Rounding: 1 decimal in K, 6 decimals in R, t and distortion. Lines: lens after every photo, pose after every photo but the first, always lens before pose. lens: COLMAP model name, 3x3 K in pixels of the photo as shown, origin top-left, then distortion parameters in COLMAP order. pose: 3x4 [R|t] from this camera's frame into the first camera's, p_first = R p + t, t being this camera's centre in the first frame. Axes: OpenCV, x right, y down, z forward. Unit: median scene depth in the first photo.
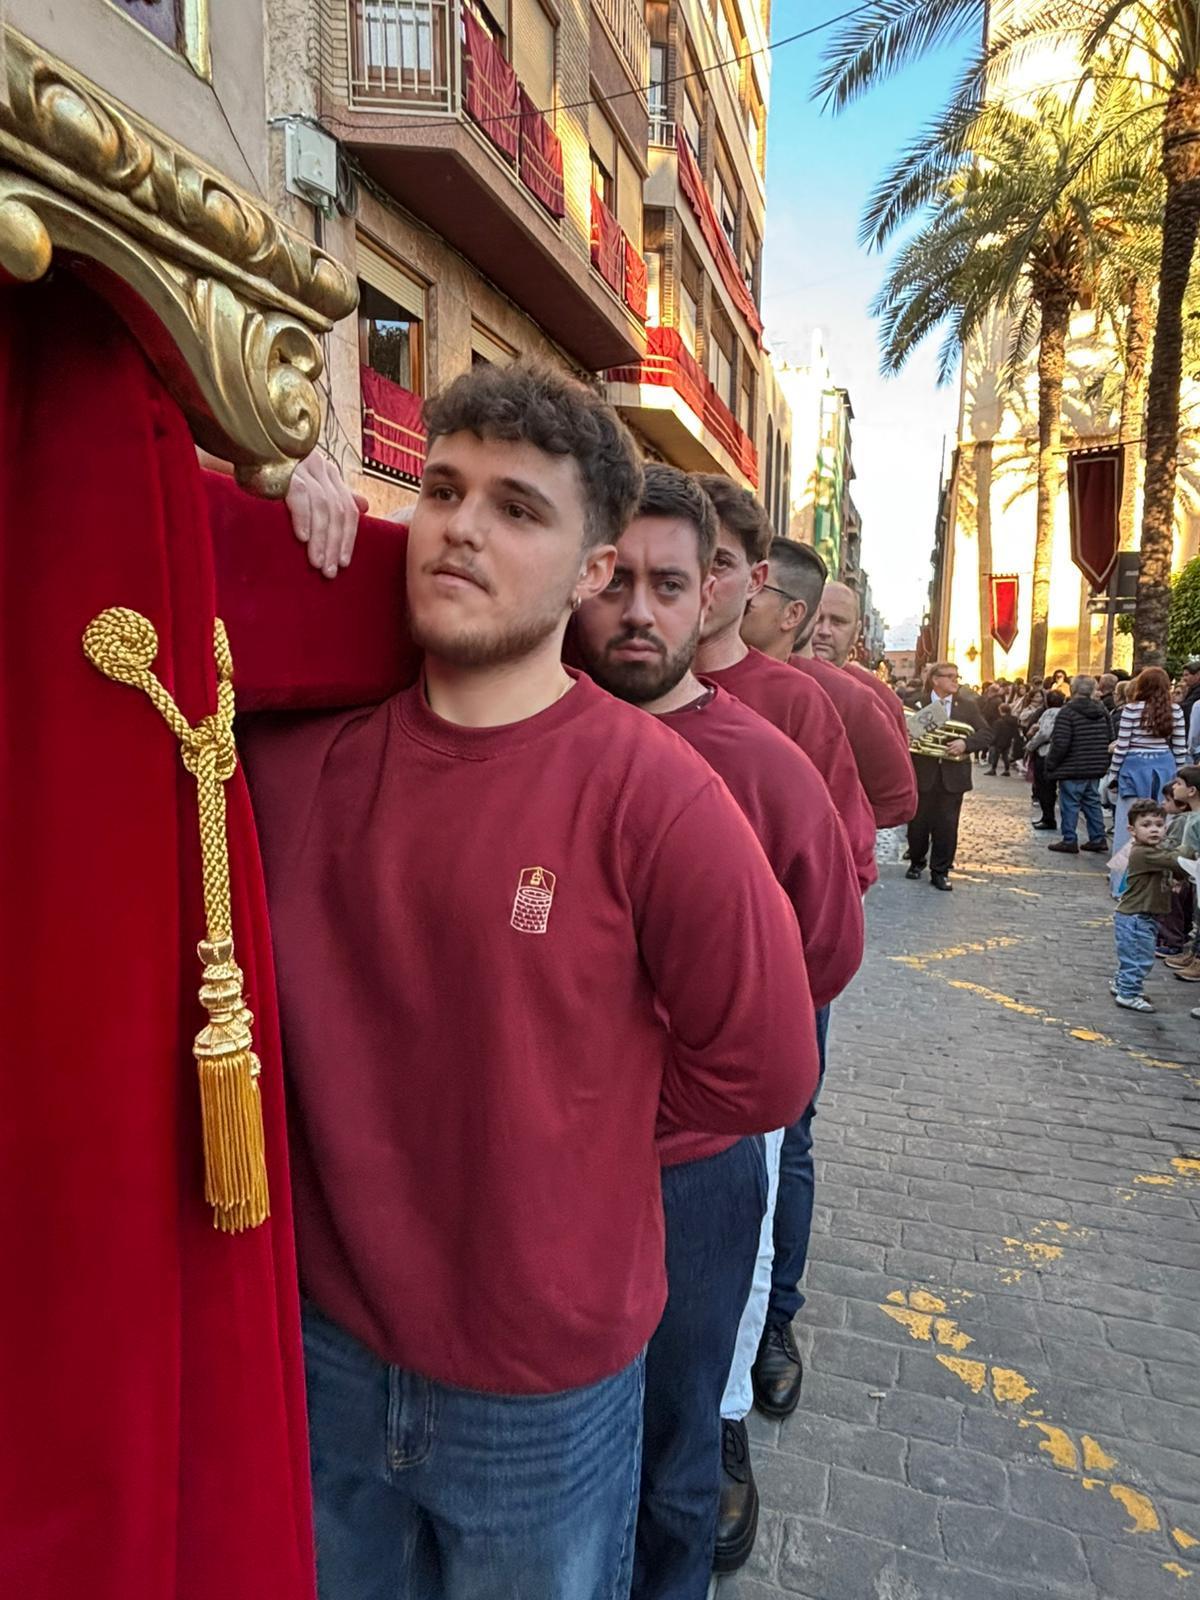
lens RADIAL K [[897.6, 0, 628.0], [0, 897.6, 798.3], [0, 0, 1]] dist [0.001673, -0.013444]
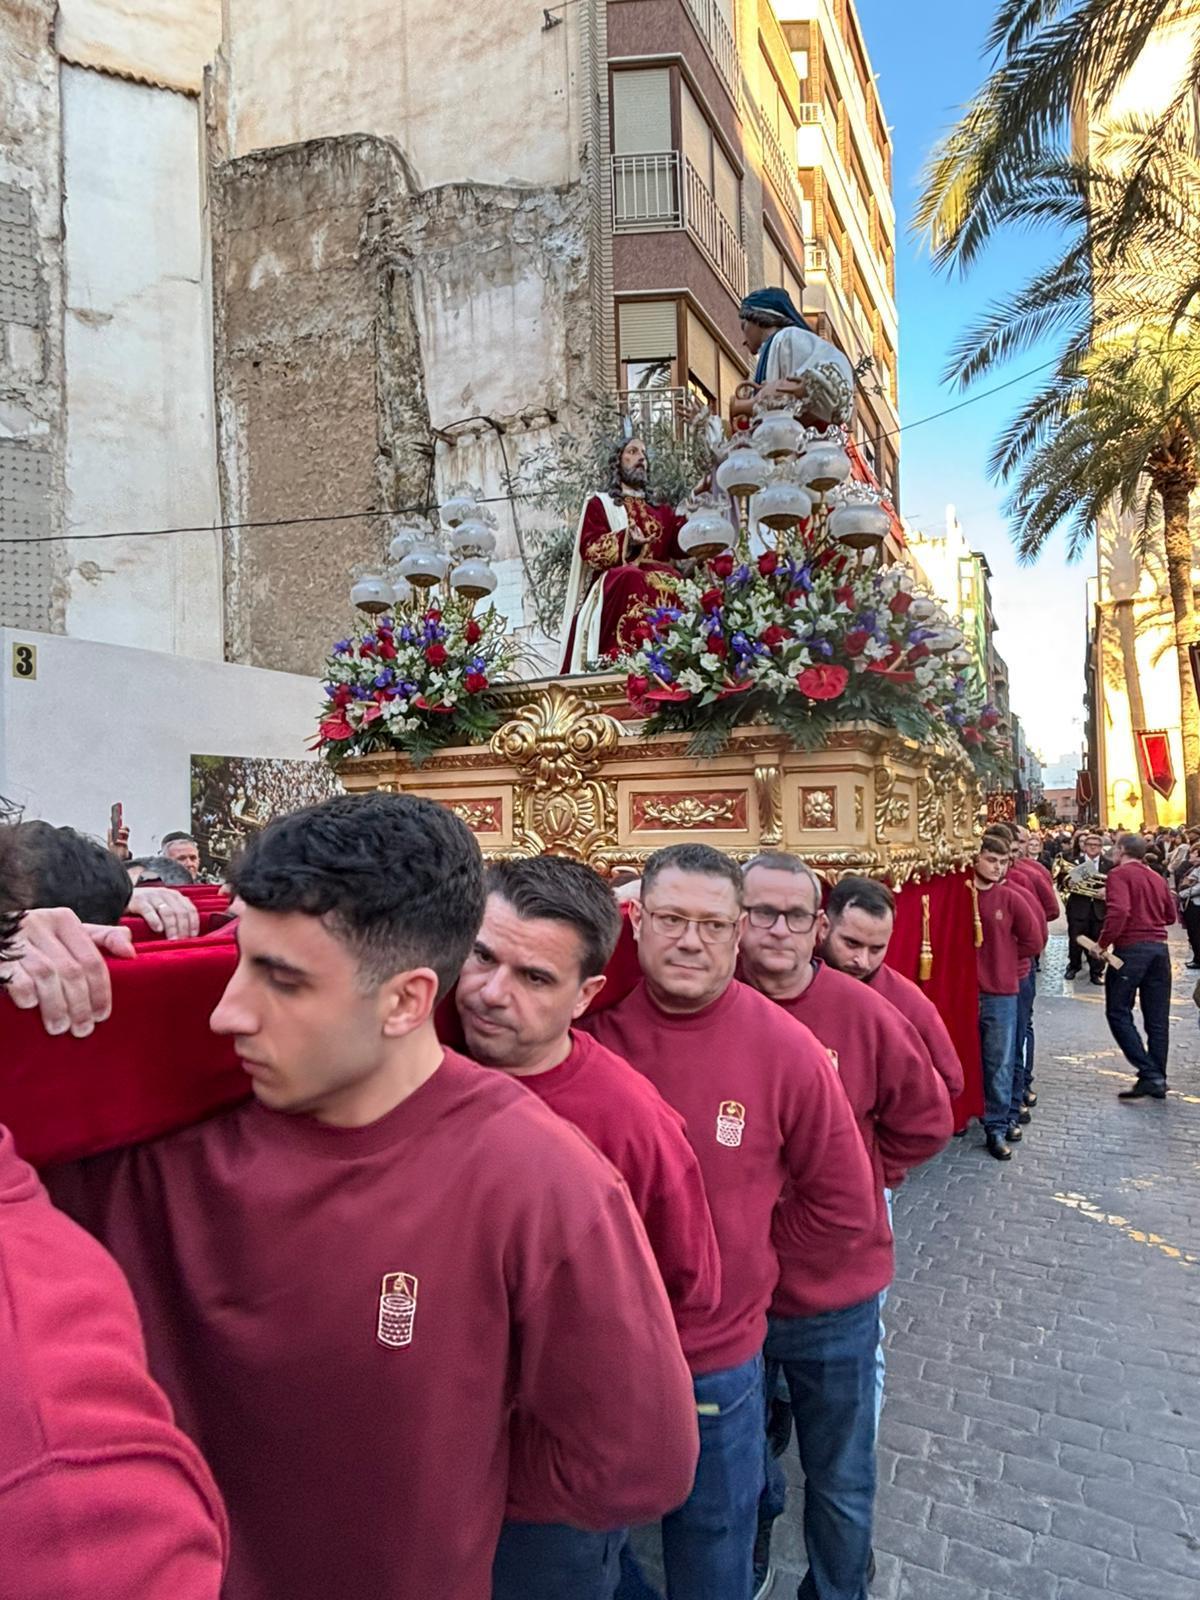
lens RADIAL K [[897.6, 0, 628.0], [0, 897.6, 798.3], [0, 0, 1]] dist [0.001673, -0.013444]
pose [[0.986779, -0.035633, -0.158103, -0.028680], [0.009122, 0.986196, -0.165333, 0.001274], [0.161812, 0.161705, 0.973483, -0.118098]]
